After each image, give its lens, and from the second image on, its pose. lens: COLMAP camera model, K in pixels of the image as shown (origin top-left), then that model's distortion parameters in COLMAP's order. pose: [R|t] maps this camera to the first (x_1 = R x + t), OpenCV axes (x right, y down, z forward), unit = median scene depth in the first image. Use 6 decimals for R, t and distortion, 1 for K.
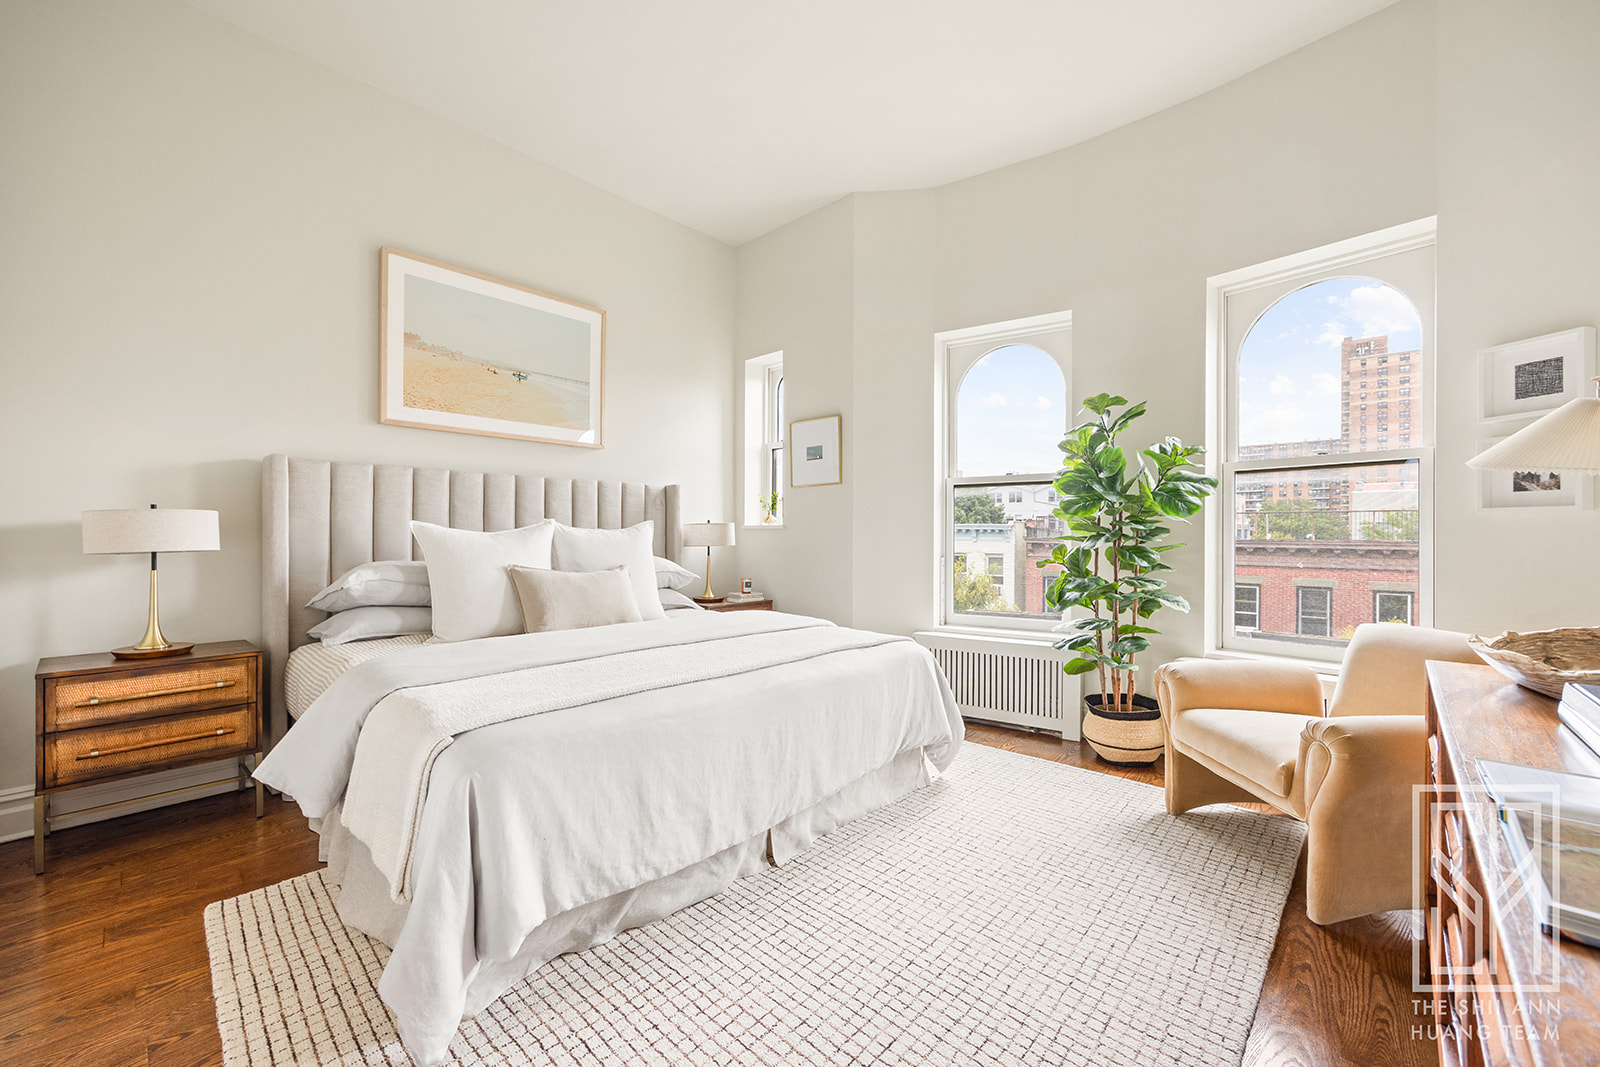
lens RADIAL K [[628.0, 0, 803.8], [0, 628.0, 529.6], [0, 0, 1]] dist [-0.001368, 0.000097]
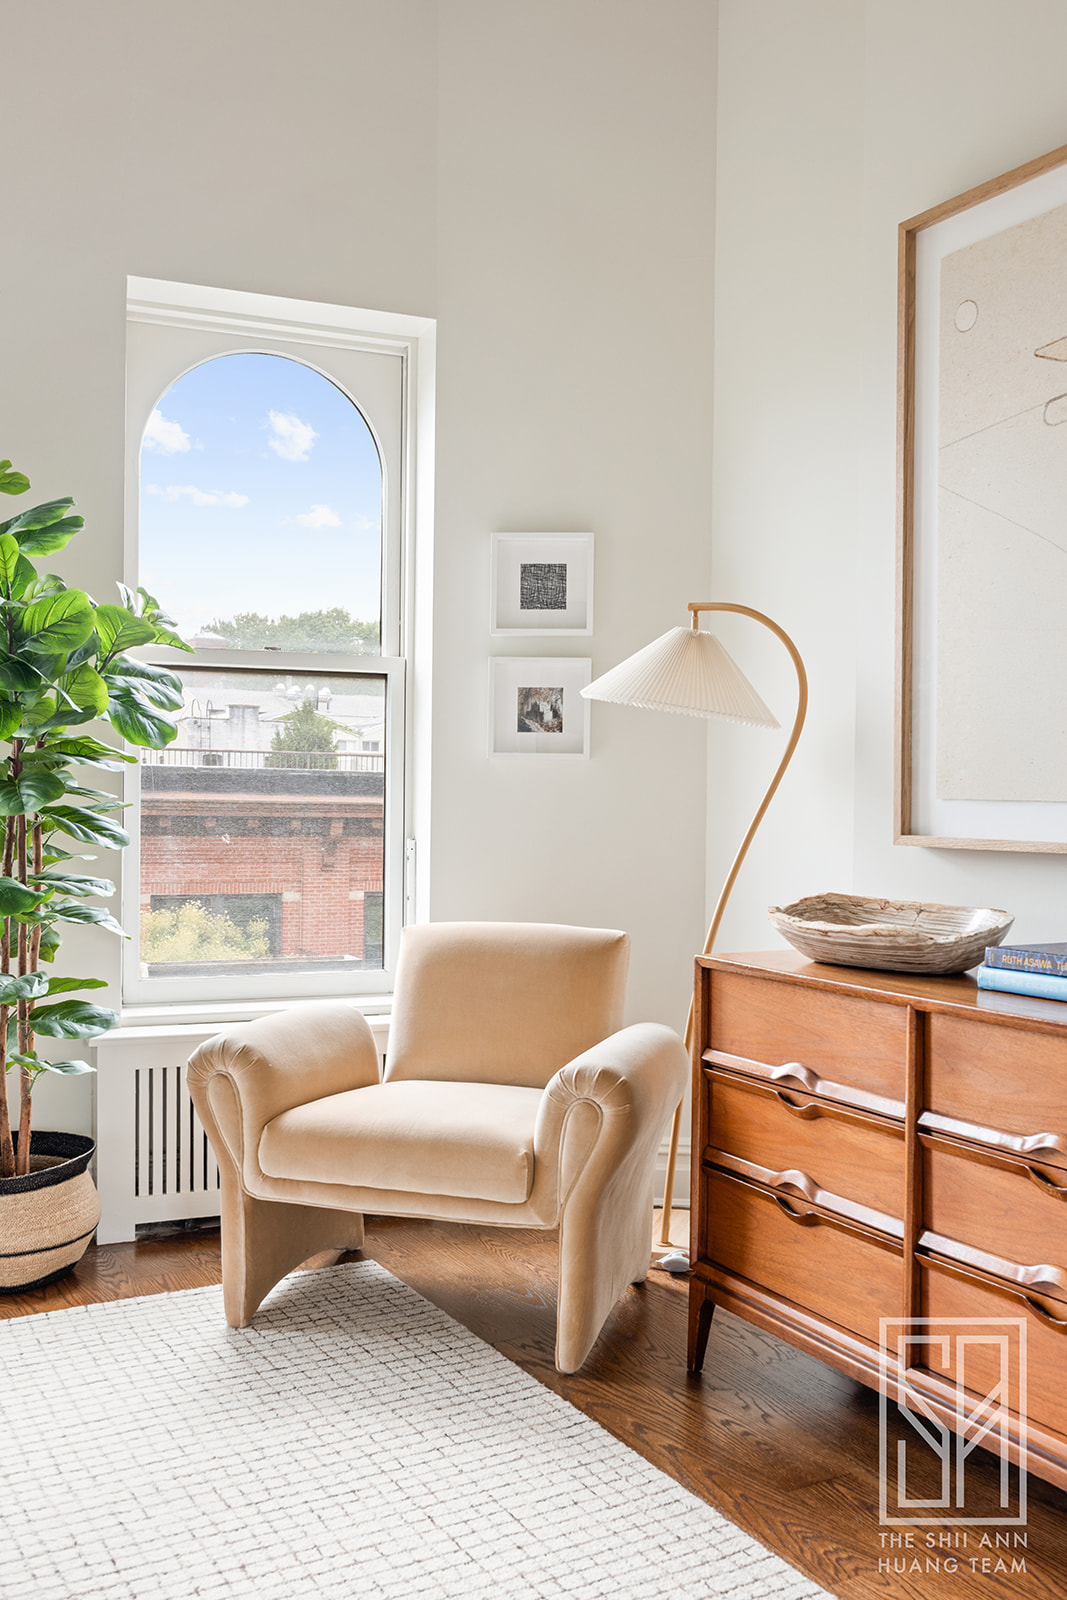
lens RADIAL K [[1414.1, 0, 531.2], [0, 1414.1, 820.0], [0, 0, 1]] dist [0.008326, 0.003327]
pose [[0.314102, -0.014828, 0.949273, -0.472282], [-0.016688, 0.999637, 0.021136, 0.008986], [-0.949243, -0.022480, 0.313741, 0.450000]]
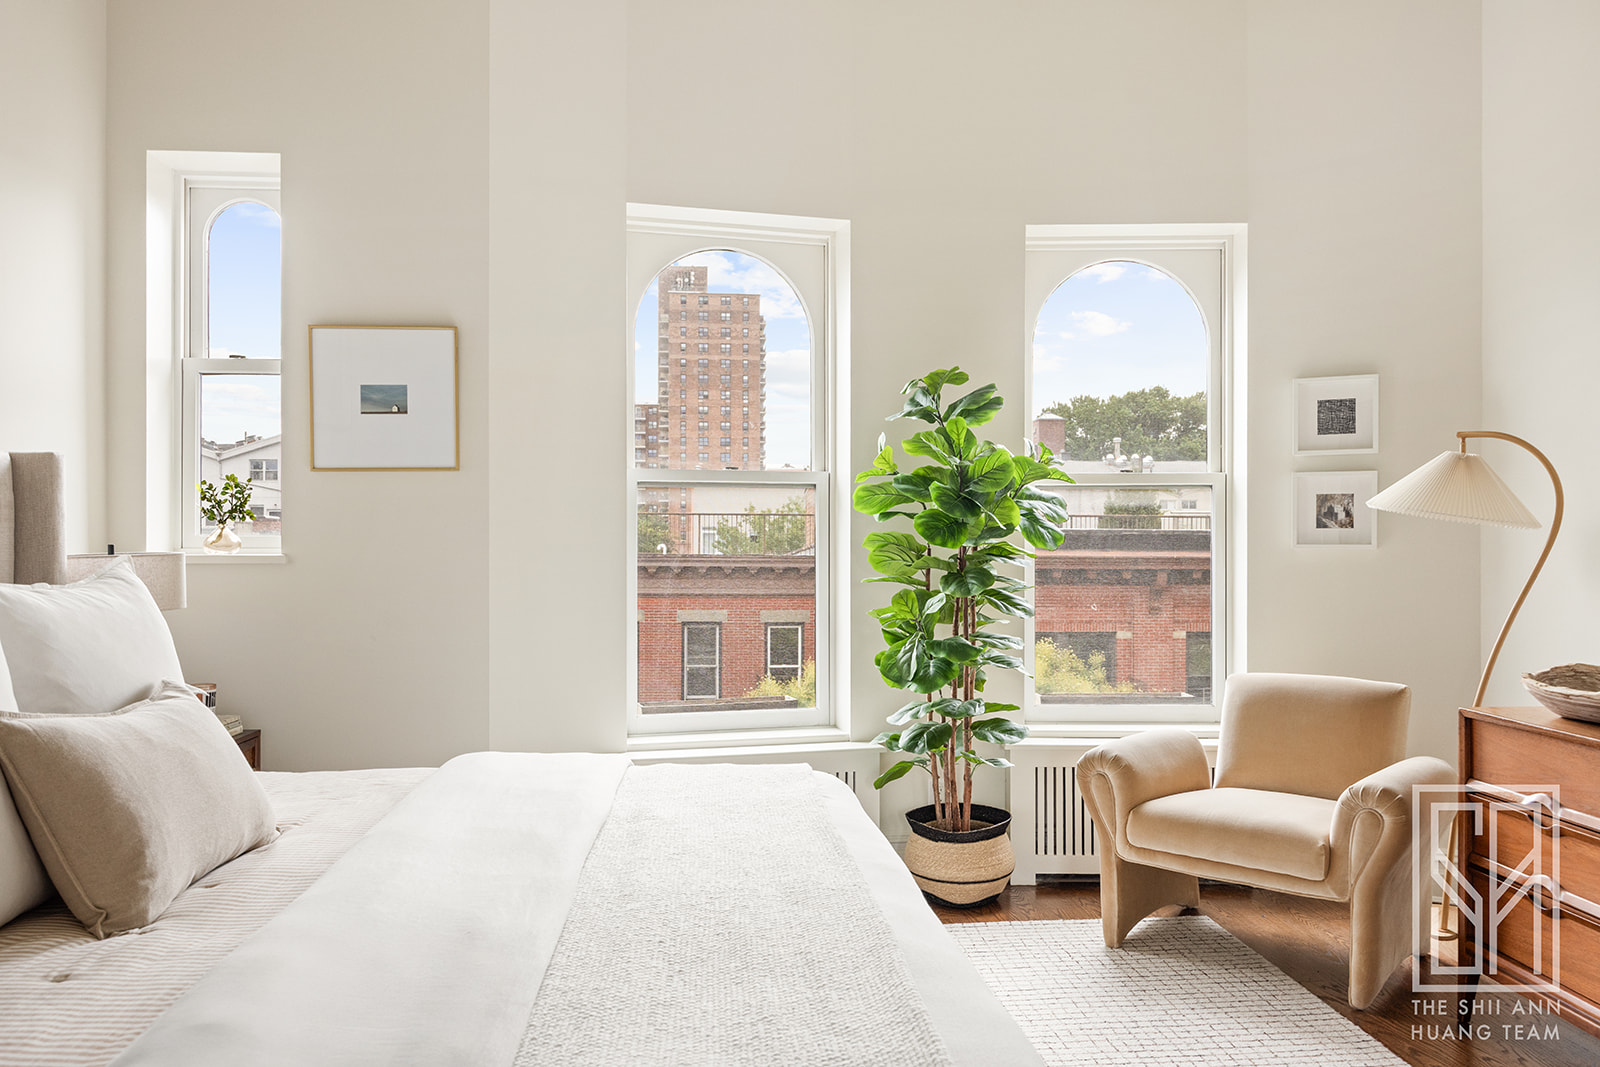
lens RADIAL K [[1168.1, 0, 838.8], [0, 1168.1, 543.6], [0, 0, 1]] dist [0.001283, 0.008290]
pose [[0.661918, -0.000727, 0.749576, -0.743451], [-0.004441, 0.999978, 0.004891, -0.041528], [-0.749563, -0.006567, 0.661901, 0.345311]]
